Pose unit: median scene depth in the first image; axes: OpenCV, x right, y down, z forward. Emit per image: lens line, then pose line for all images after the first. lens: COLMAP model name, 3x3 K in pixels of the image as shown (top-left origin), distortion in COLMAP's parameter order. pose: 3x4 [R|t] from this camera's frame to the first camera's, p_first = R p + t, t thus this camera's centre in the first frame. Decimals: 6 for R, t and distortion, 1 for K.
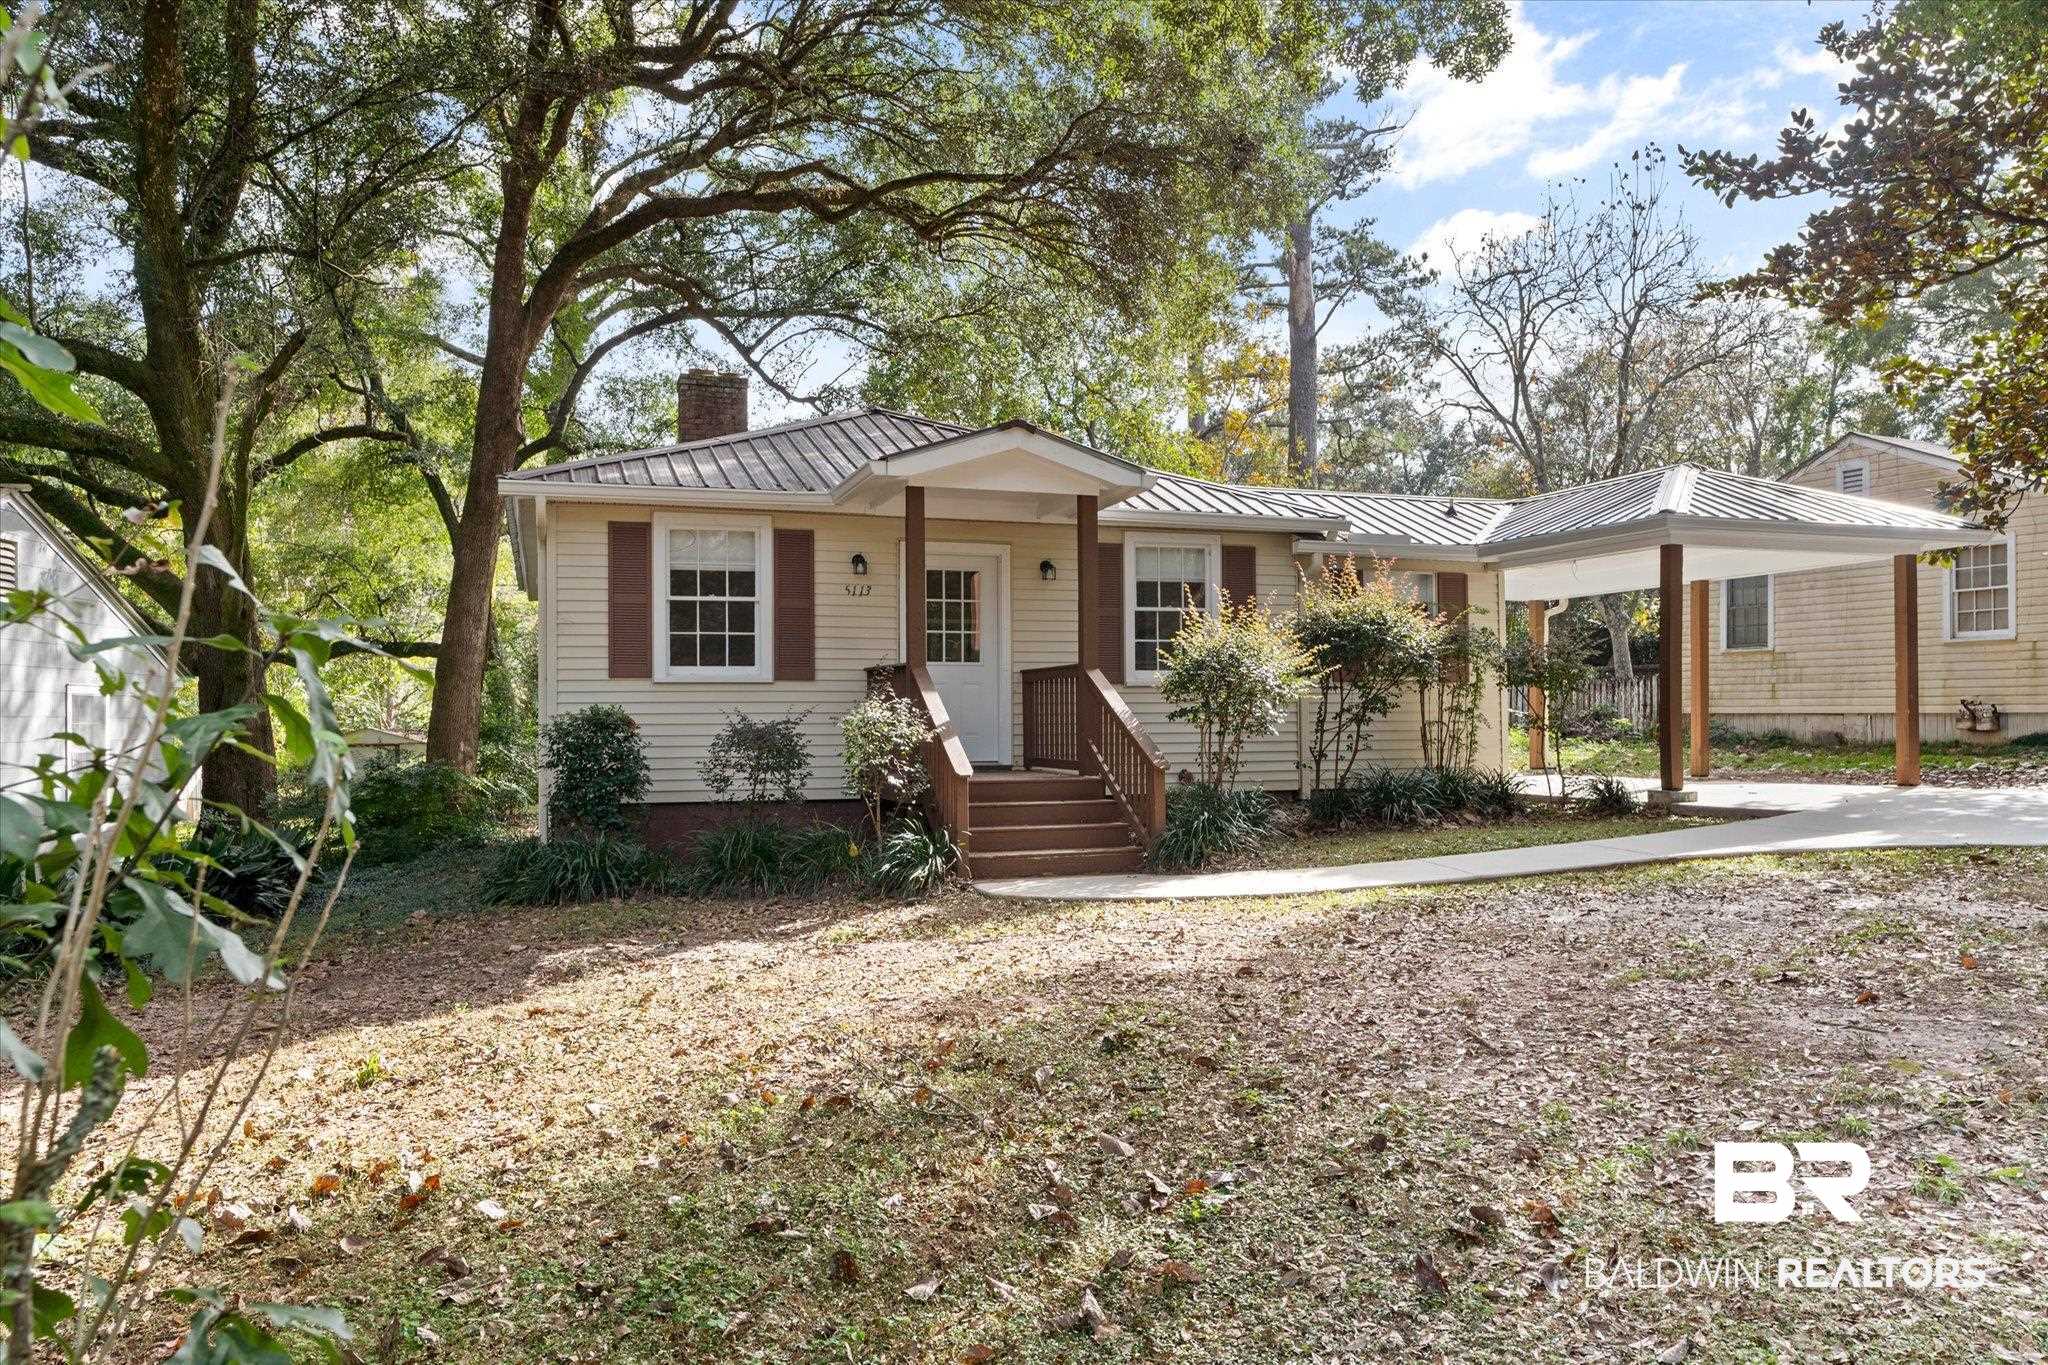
lens RADIAL K [[913.2, 0, 1027.5], [0, 913.2, 681.9], [0, 0, 1]] dist [-0.010150, 0.000820]
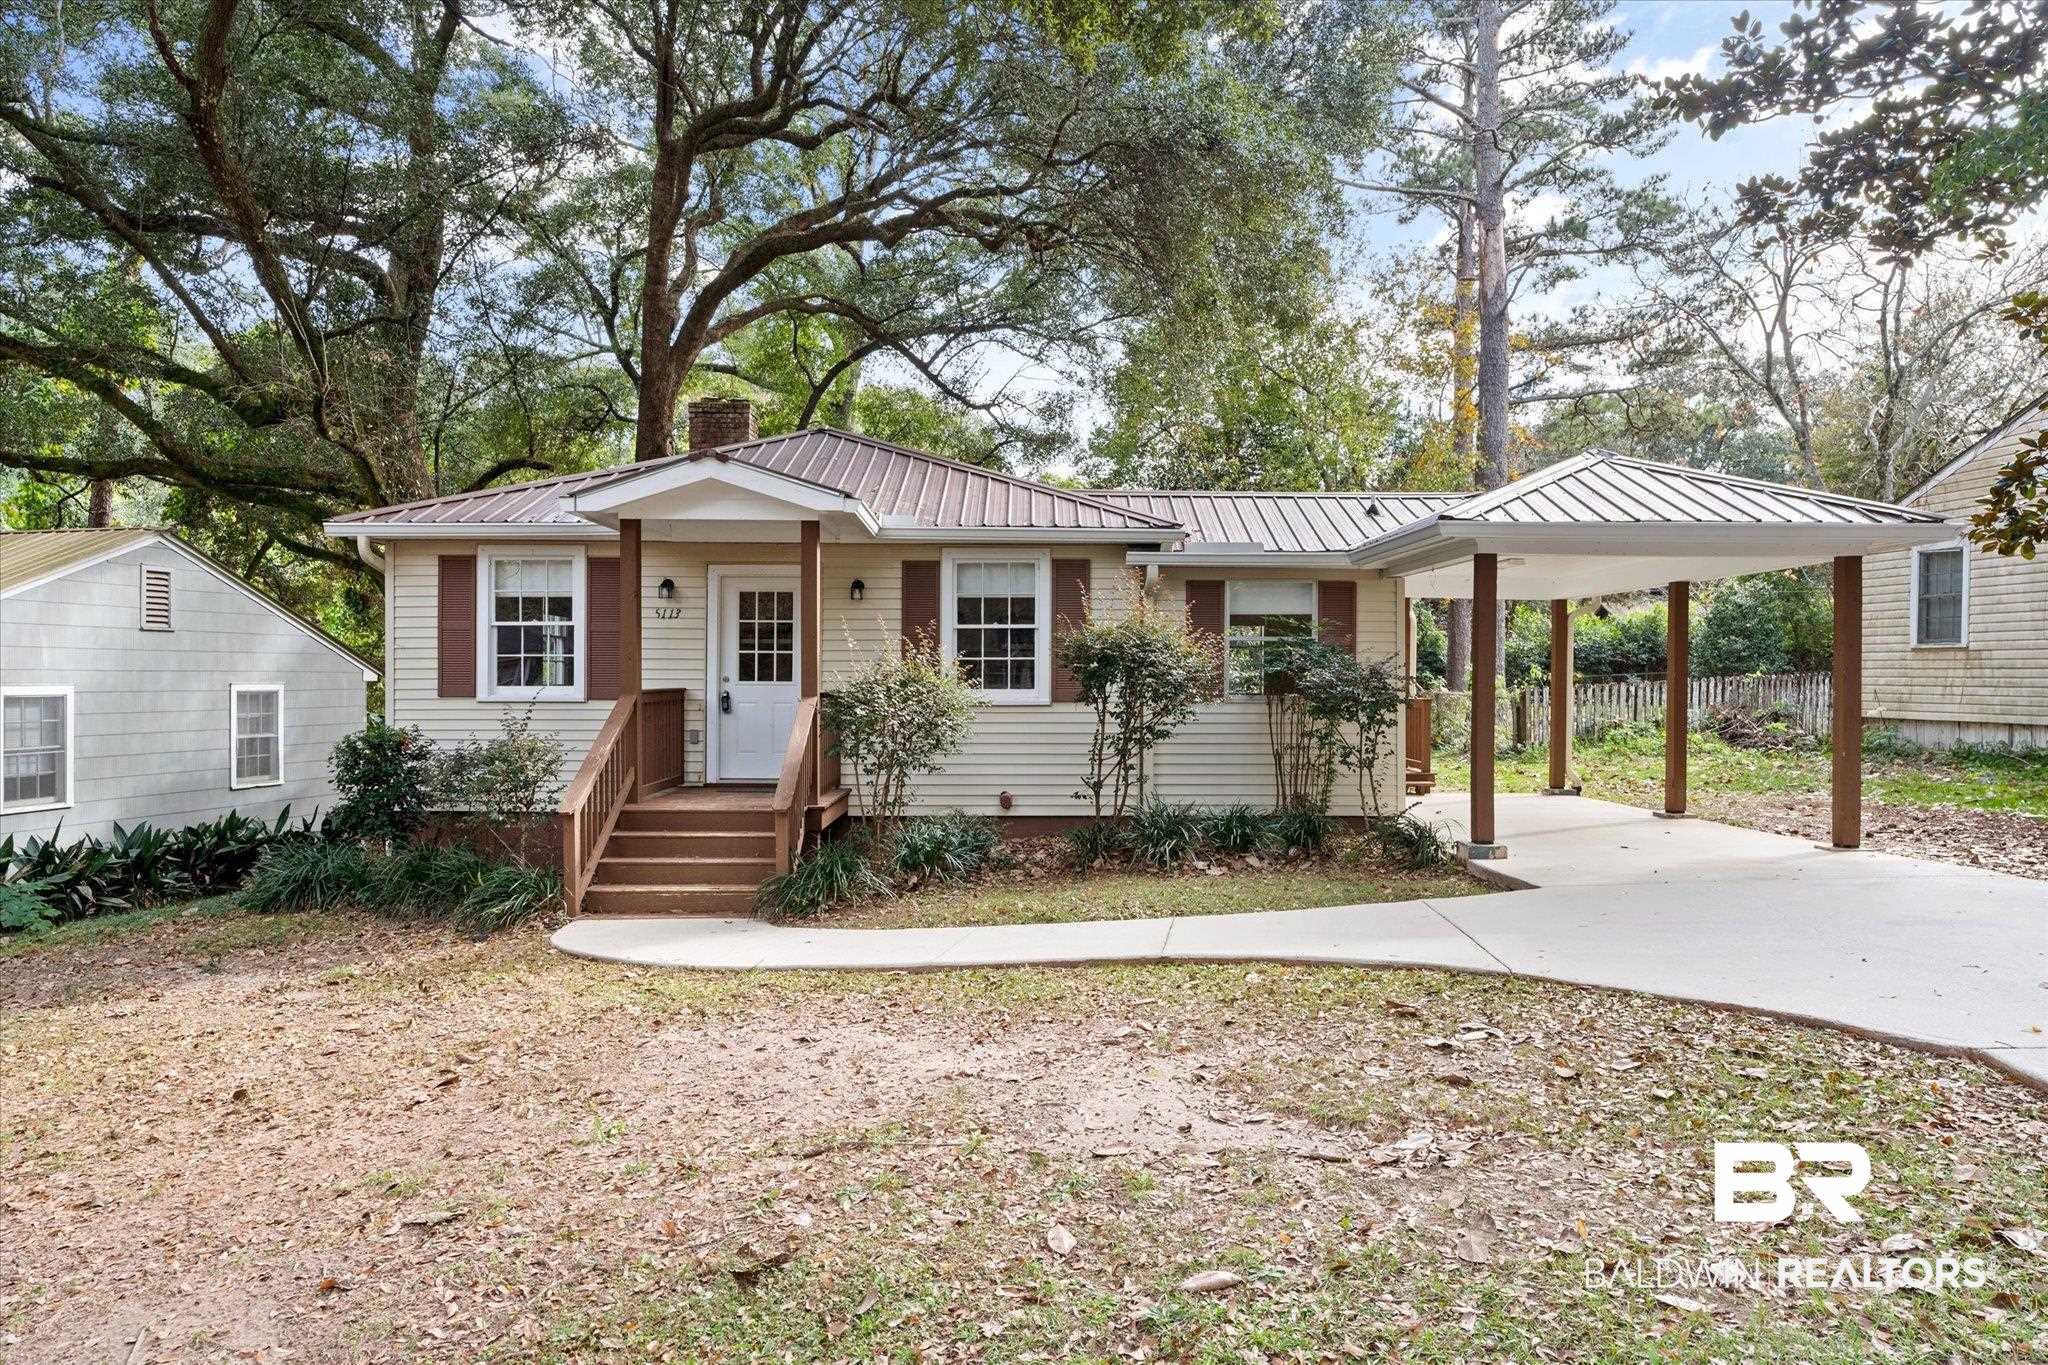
lens RADIAL K [[861.9, 0, 1024.0], [0, 861.9, 682.5], [0, 0, 1]] dist [-0.013631, -0.000087]
pose [[0.978470, 0.009361, -0.206176, 0.384173], [-0.005561, 0.999804, 0.019001, -0.038105], [0.206314, -0.017446, 0.978330, 0.106340]]
